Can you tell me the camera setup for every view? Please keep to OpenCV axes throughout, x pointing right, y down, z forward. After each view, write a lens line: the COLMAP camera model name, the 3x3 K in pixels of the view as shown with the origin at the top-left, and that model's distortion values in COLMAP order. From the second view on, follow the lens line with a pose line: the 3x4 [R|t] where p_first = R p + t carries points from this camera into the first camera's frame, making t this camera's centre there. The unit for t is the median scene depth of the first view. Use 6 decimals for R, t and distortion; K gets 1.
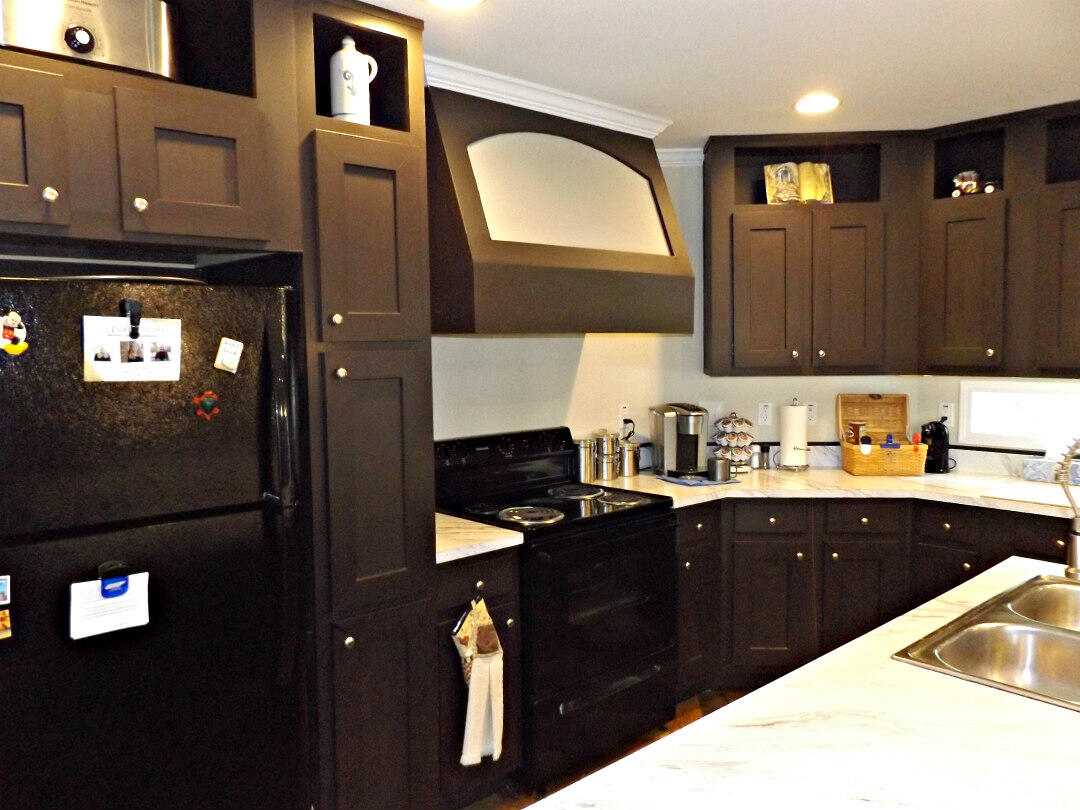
lens RADIAL K [[801.5, 0, 570.2], [0, 801.5, 402.4], [0, 0, 1]] dist [-0.004211, -0.001855]
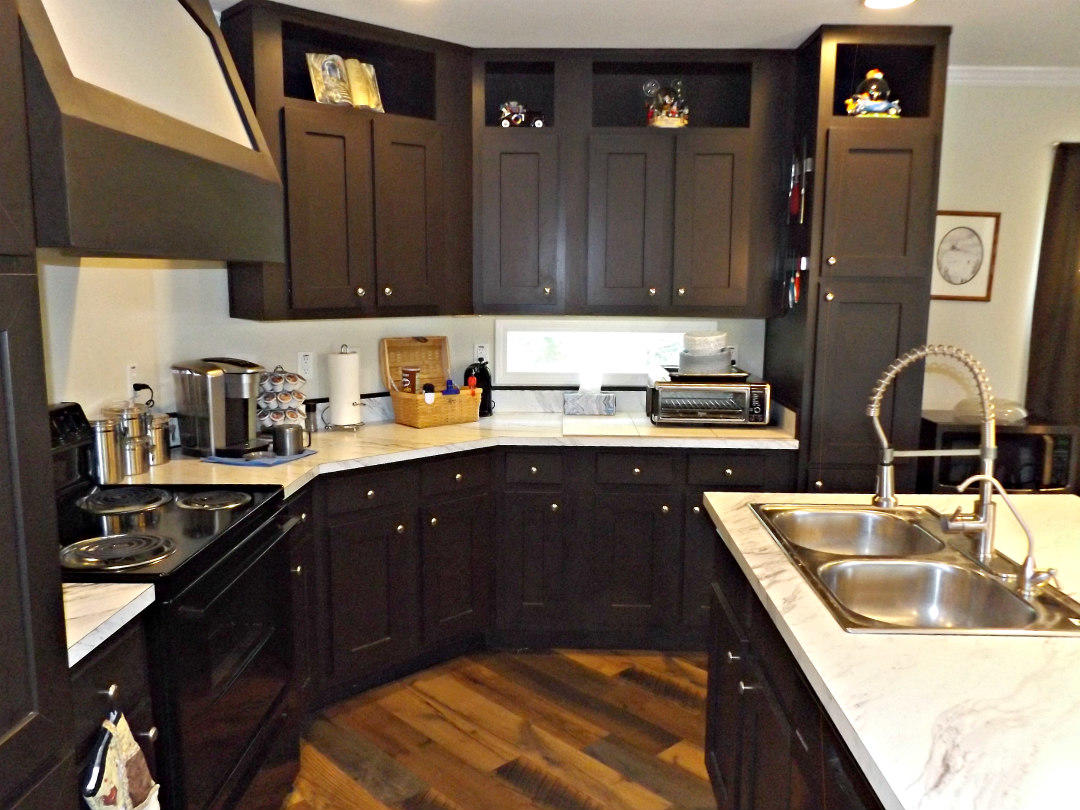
lens RADIAL K [[819.0, 0, 540.0], [0, 819.0, 405.0], [0, 0, 1]] dist [-0.028753, -0.000751]
pose [[0.707799, -0.090681, 0.700570, -0.191373], [0.039201, 0.995240, 0.089218, -0.011478], [-0.705326, -0.035685, 0.707984, 0.256719]]
